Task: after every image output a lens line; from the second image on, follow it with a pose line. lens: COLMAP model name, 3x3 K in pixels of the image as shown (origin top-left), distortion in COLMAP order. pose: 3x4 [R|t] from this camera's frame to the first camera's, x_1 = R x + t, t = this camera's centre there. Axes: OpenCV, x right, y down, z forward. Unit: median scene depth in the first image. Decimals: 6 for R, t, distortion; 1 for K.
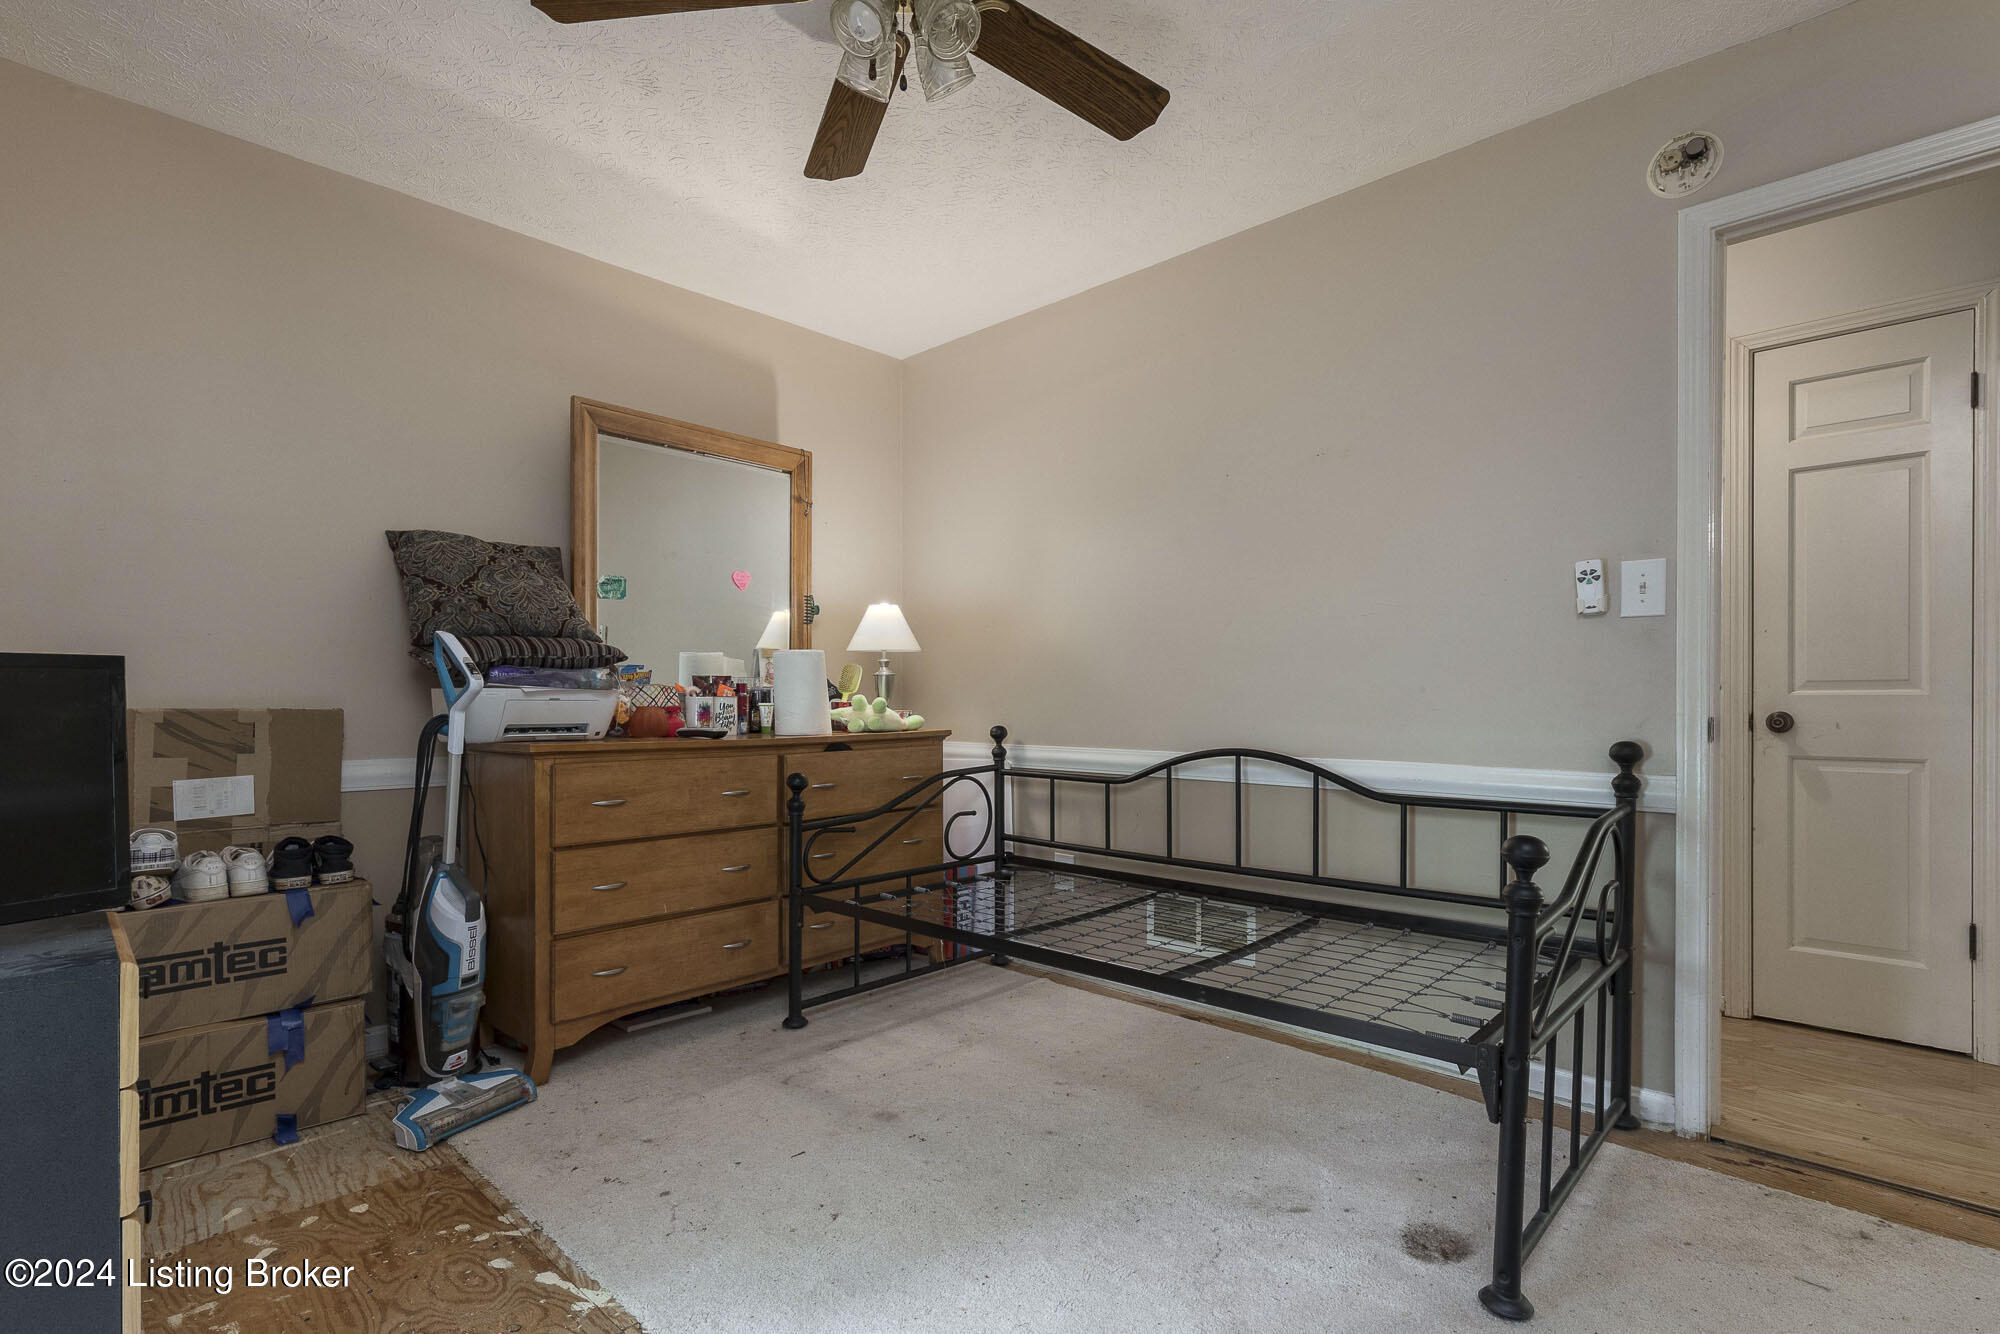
lens RADIAL K [[952.9, 0, 996.7], [0, 952.9, 701.0], [0, 0, 1]] dist [0.000082, -0.000102]
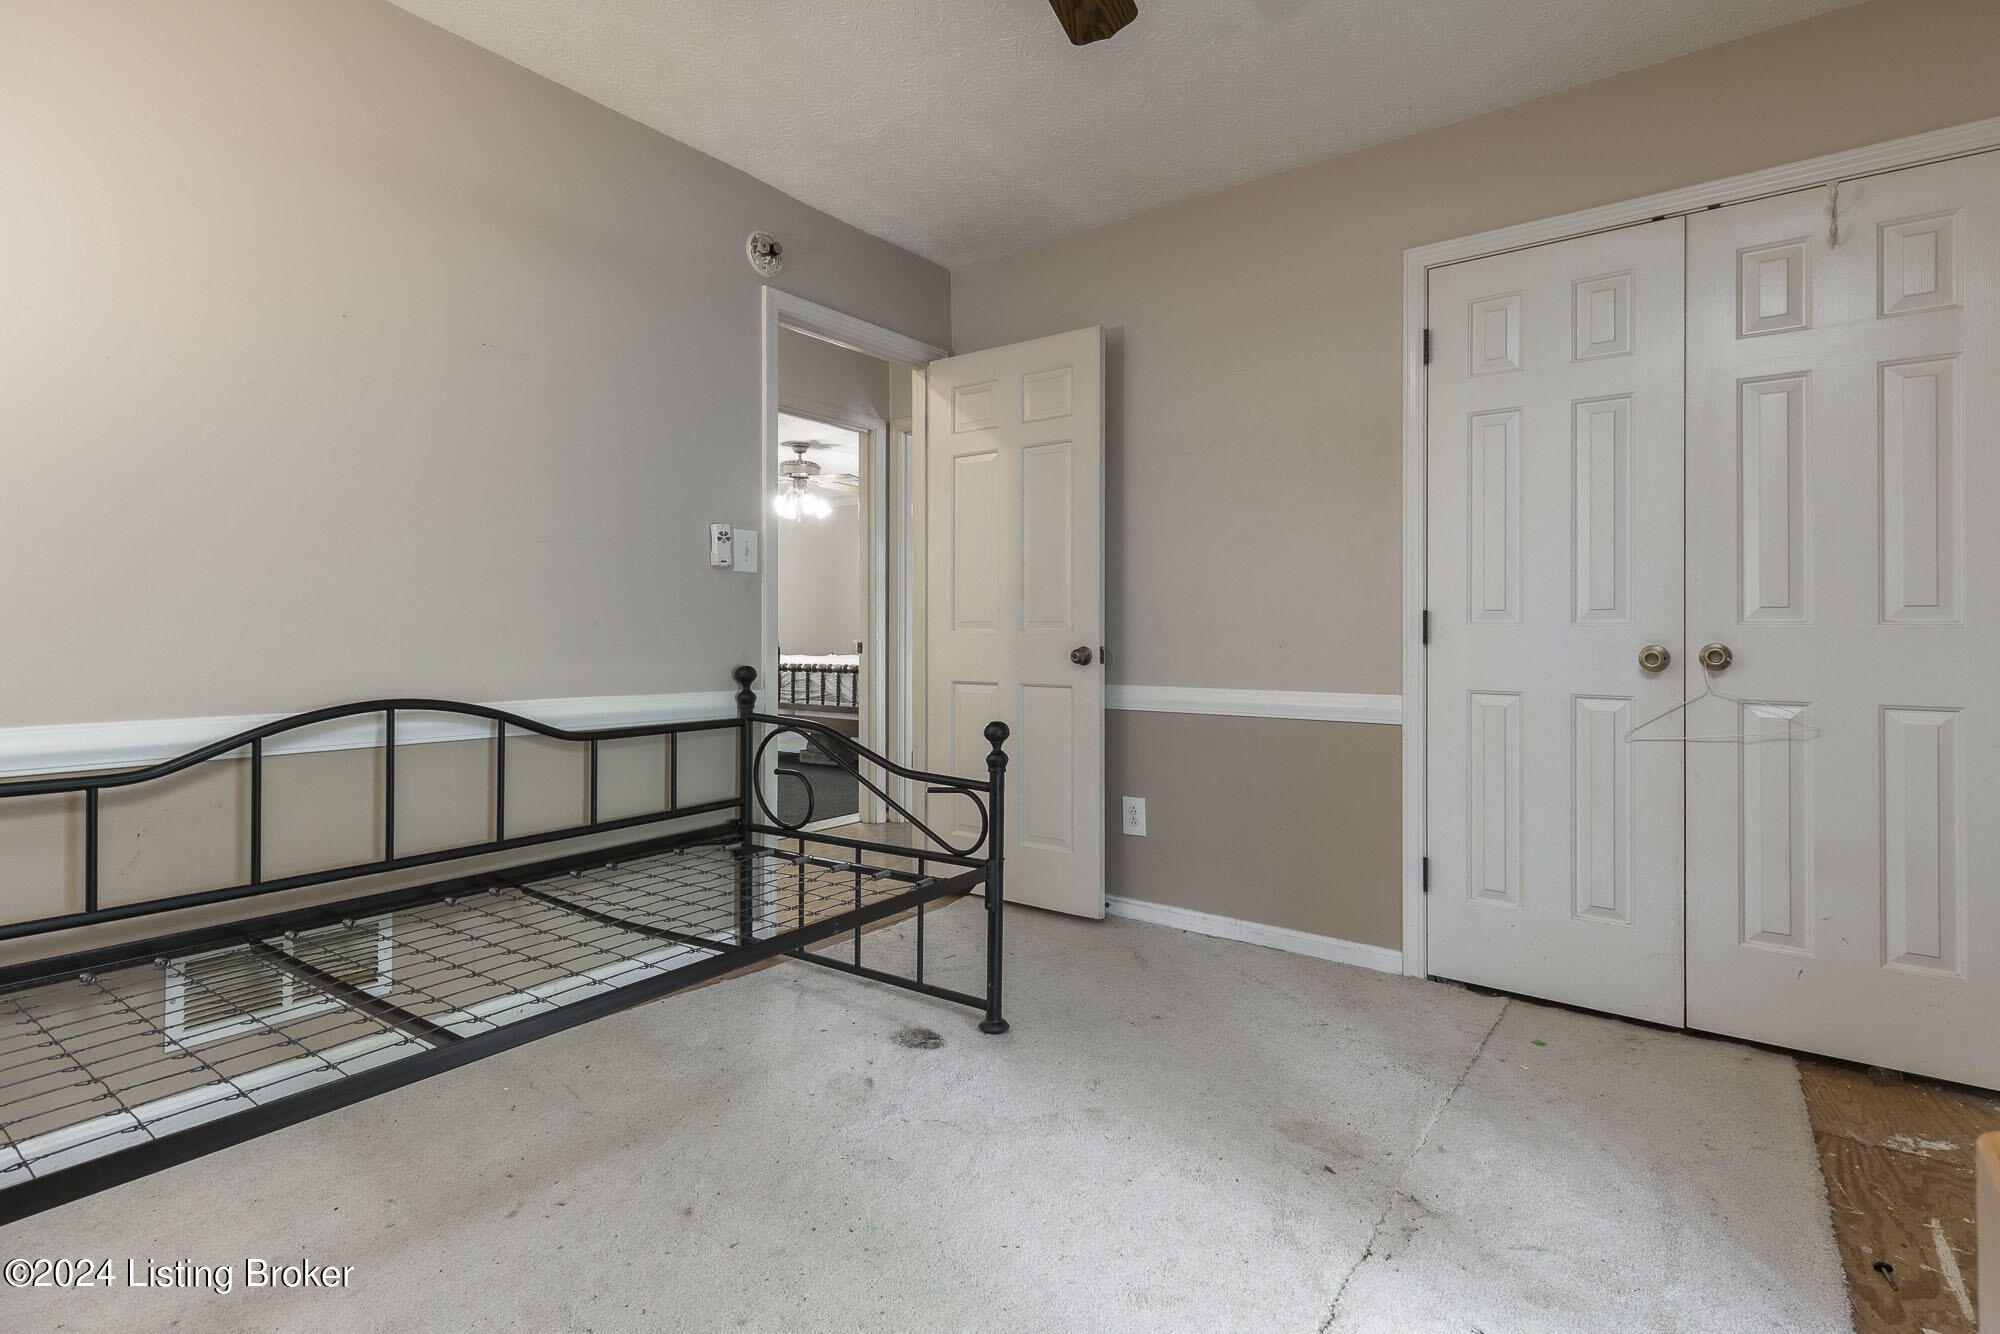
lens RADIAL K [[910.8, 0, 998.4], [0, 910.8, 630.8], [0, 0, 1]] dist [0.002223, 0.000481]
pose [[-0.090042, 0.009409, 0.995893, -0.494770], [0.006521, 0.999940, -0.008858, 0.006170], [-0.995917, 0.005696, -0.090098, 0.600490]]
